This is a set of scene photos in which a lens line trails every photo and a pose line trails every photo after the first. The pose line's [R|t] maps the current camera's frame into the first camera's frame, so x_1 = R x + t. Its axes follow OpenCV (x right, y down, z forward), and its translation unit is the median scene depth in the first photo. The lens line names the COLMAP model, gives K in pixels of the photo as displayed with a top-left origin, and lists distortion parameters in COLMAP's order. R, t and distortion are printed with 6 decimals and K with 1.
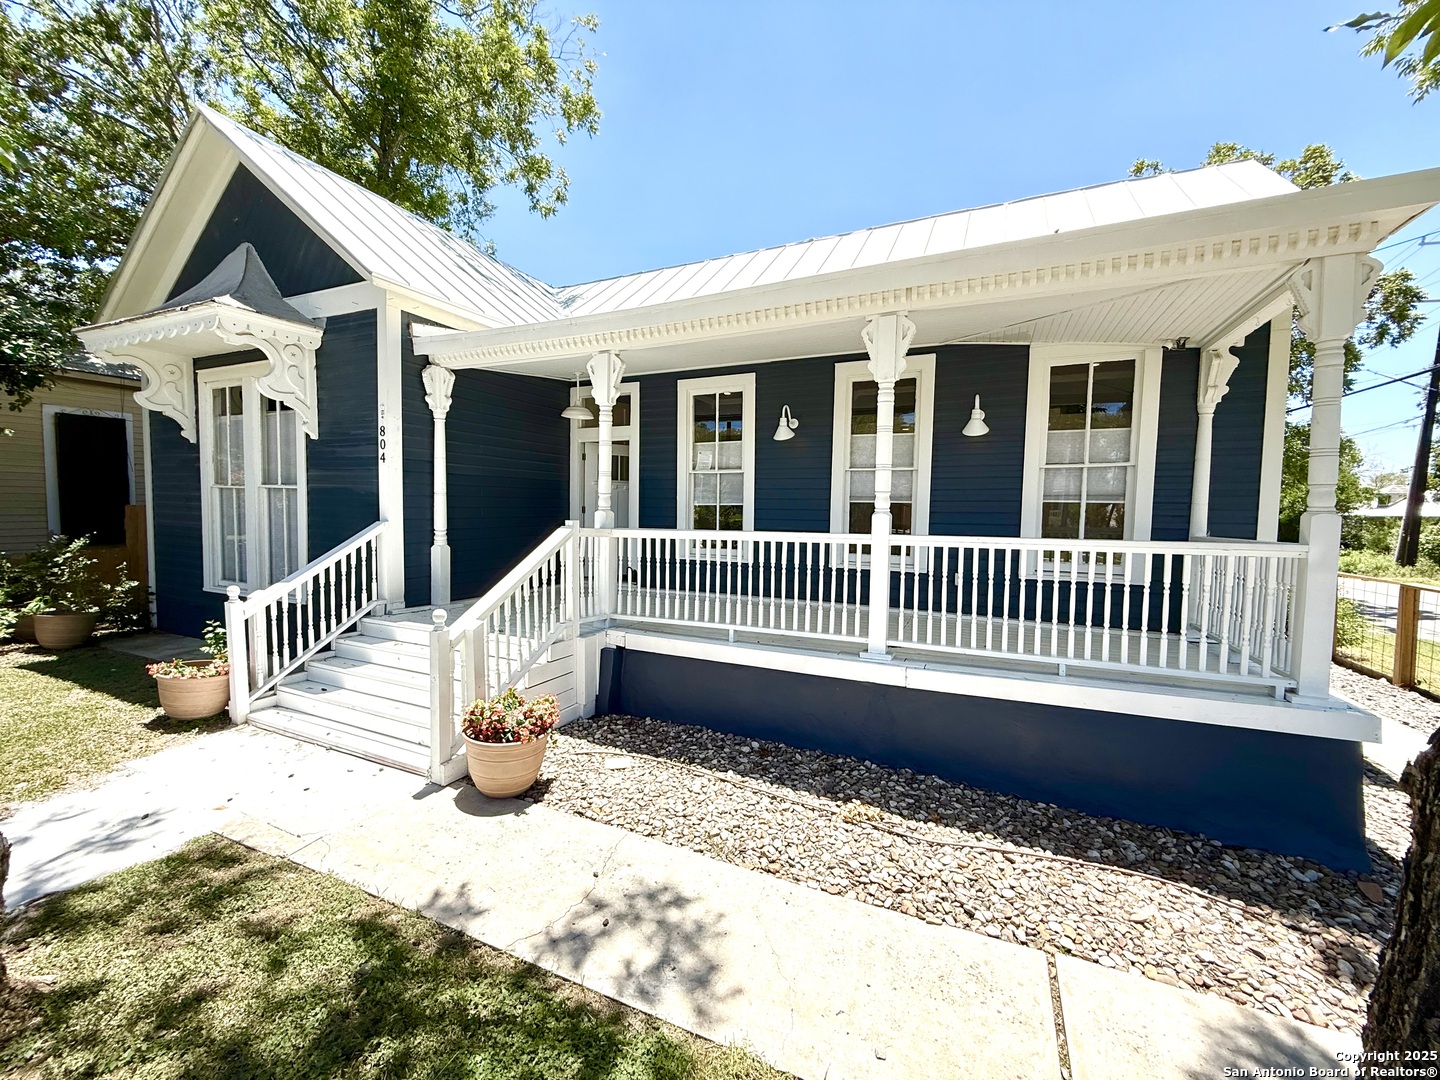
lens RADIAL K [[574.4, 0, 721.0], [0, 574.4, 538.8], [0, 0, 1]] dist [0.003938, -0.000733]
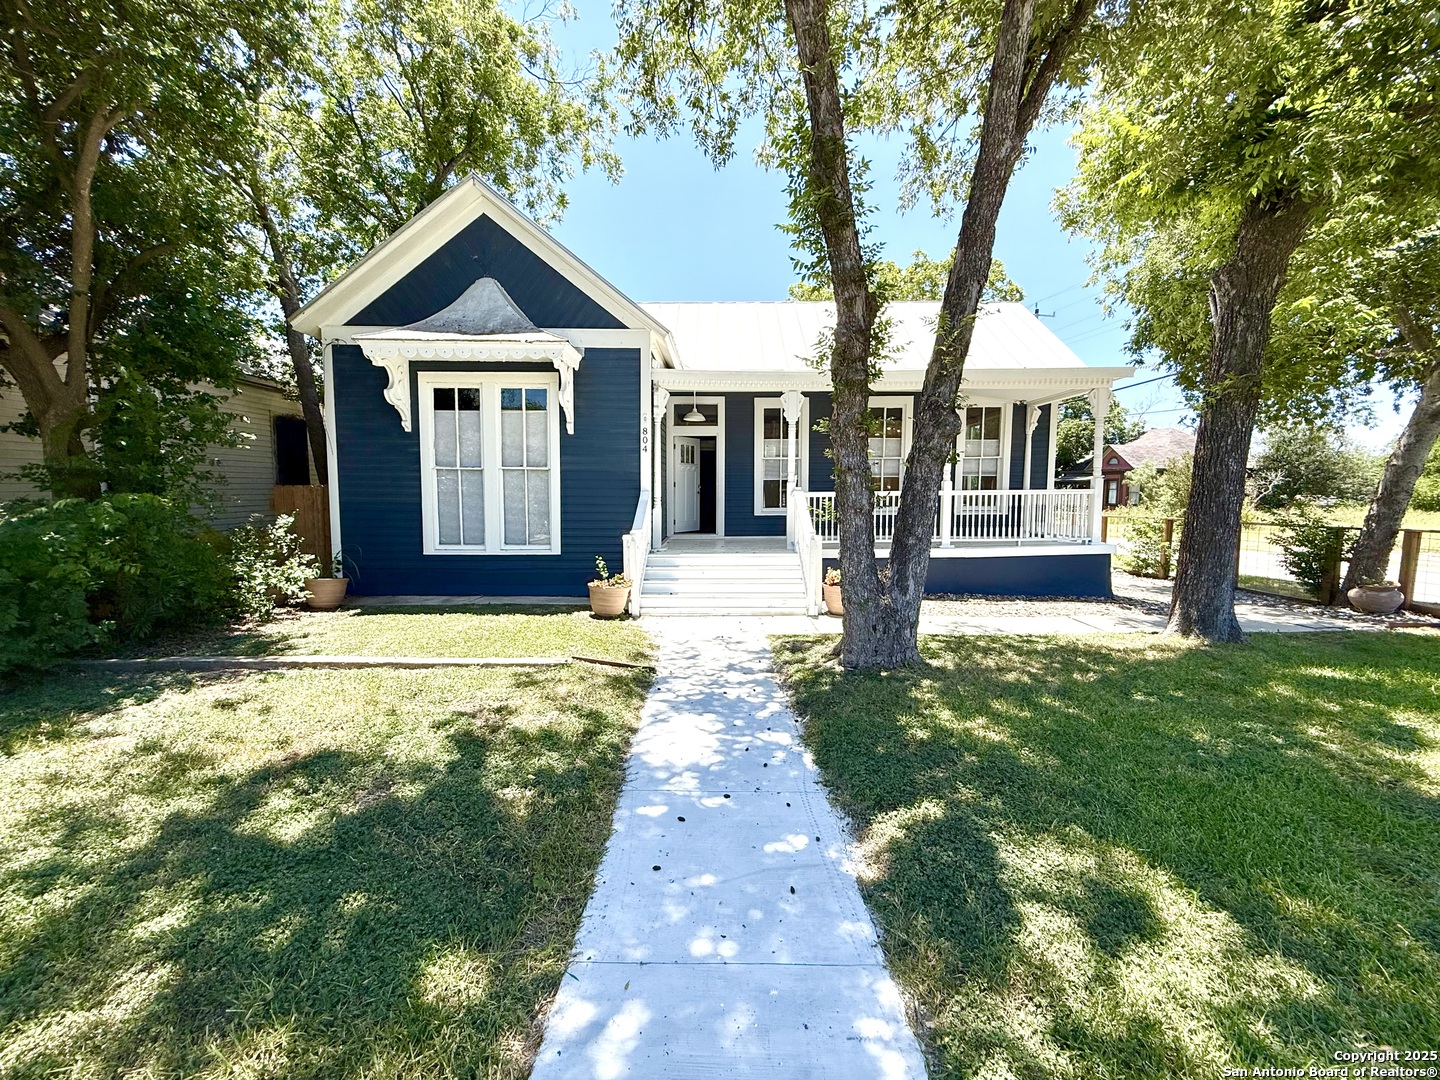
lens RADIAL K [[574.4, 0, 716.7], [0, 574.4, 533.1], [0, 0, 1]] dist [0.003938, -0.000733]
pose [[0.895107, -0.056729, 0.442228, -1.106412], [0.044221, 0.998278, 0.038552, 0.028913], [-0.443653, -0.014953, 0.896074, -0.433217]]
